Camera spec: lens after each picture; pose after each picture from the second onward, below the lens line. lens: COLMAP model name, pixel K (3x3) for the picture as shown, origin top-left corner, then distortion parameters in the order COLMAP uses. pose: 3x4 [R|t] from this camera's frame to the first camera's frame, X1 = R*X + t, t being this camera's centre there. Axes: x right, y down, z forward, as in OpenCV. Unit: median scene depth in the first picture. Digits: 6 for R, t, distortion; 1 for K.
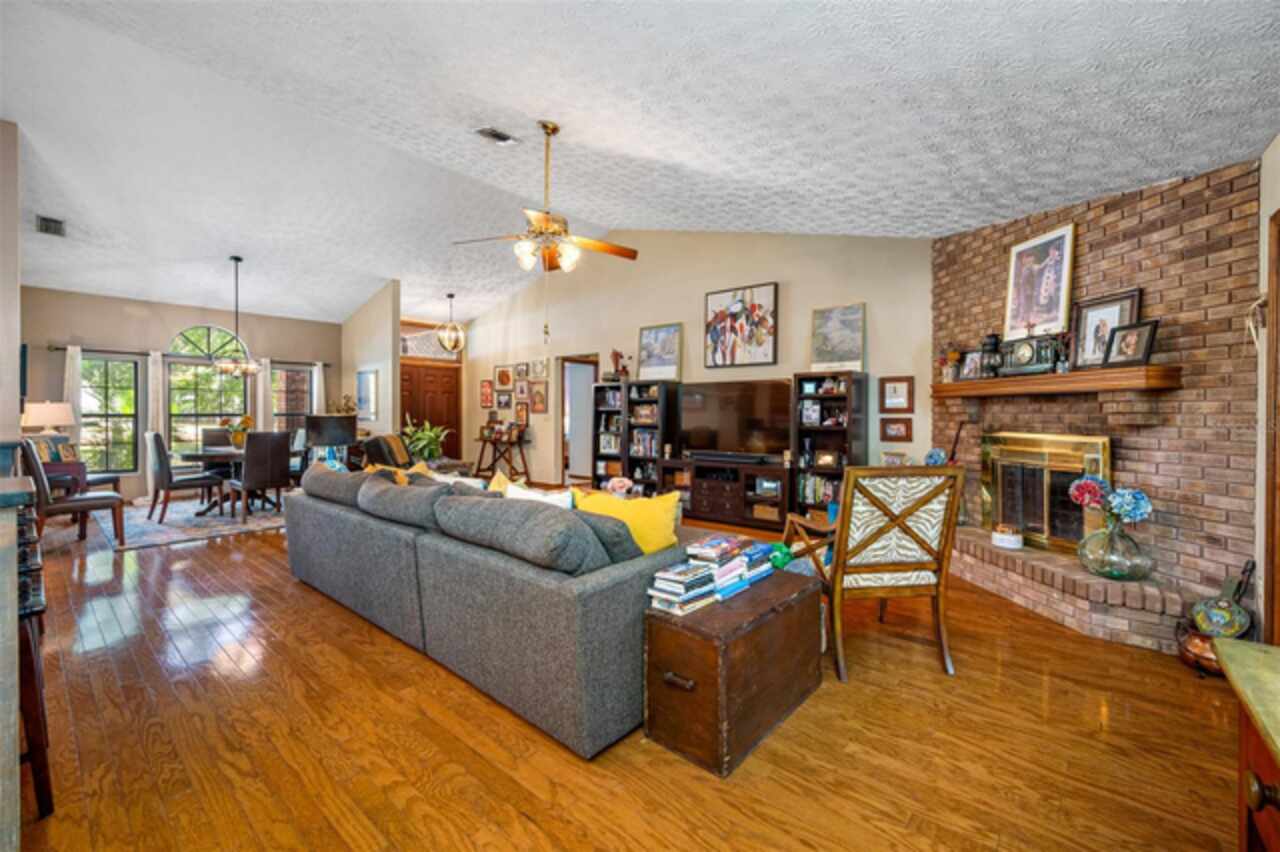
lens RADIAL K [[516.5, 0, 645.0], [0, 516.5, 420.8], [0, 0, 1]] dist [0.000533, -0.000109]
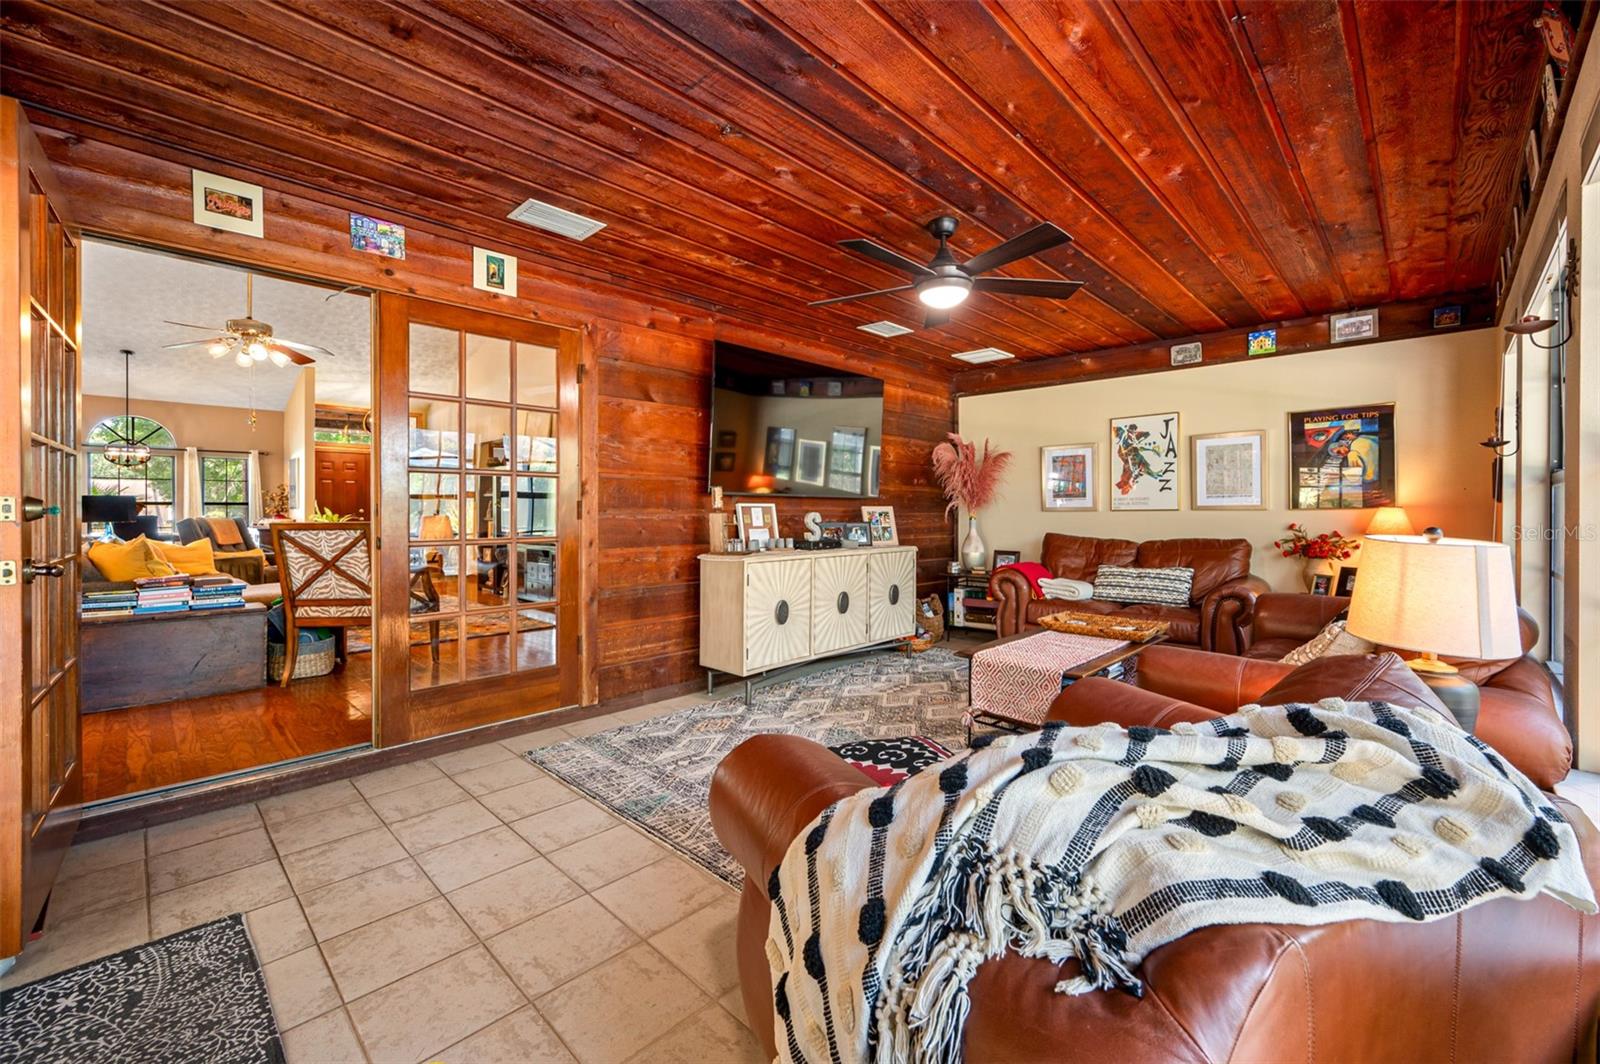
lens RADIAL K [[645.6, 0, 806.3], [0, 645.6, 525.5], [0, 0, 1]] dist [0.000533, -0.000109]
pose [[0.996578, -0.002558, -0.082614, 0.685816], [0.003073, 0.999977, 0.006101, 0.033799], [0.082596, -0.006334, 0.996563, -0.191254]]
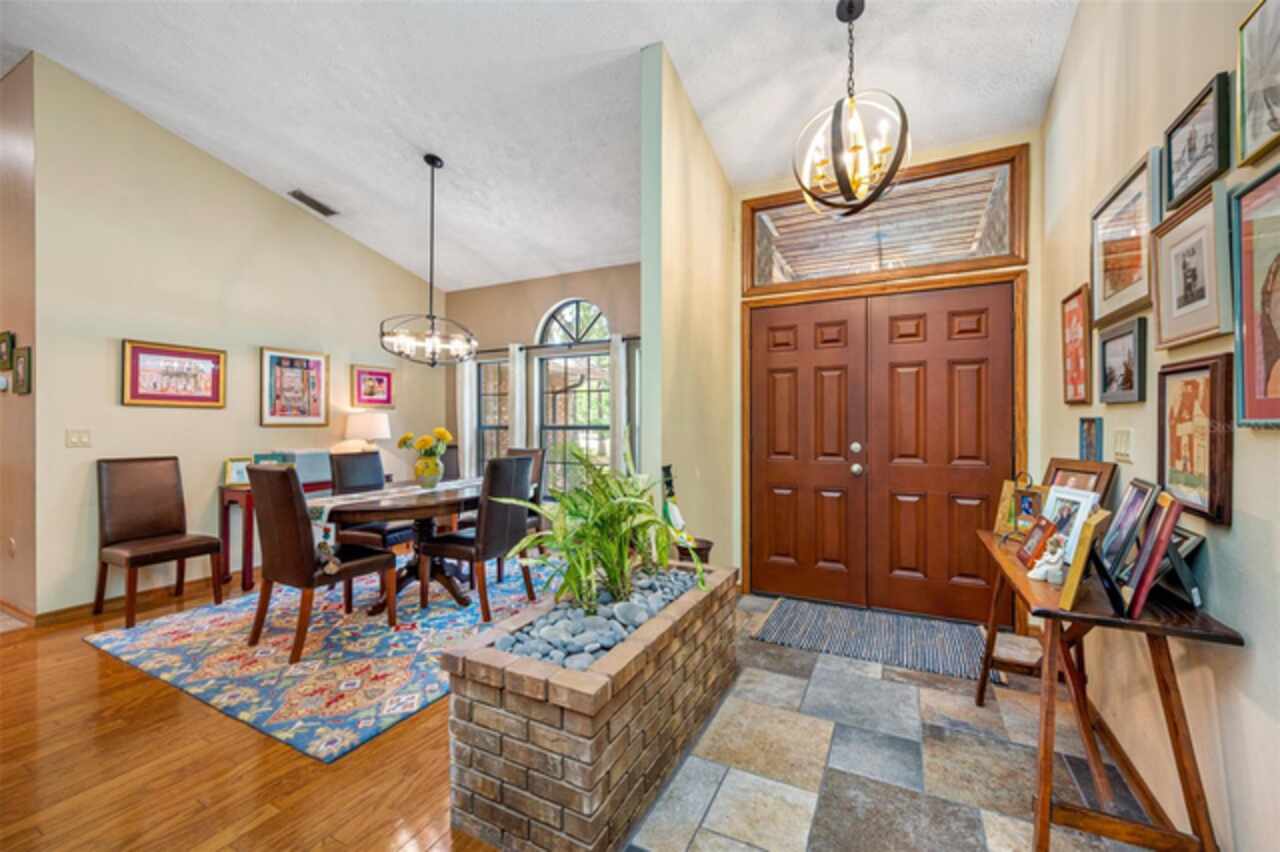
lens RADIAL K [[516.5, 0, 645.0], [0, 516.5, 420.8], [0, 0, 1]] dist [0.000533, -0.000109]
pose [[0.221673, -0.003966, -0.975113, -0.167242], [-0.014055, 0.999875, -0.007262, -0.018263], [0.975020, 0.015315, 0.221590, 1.107685]]
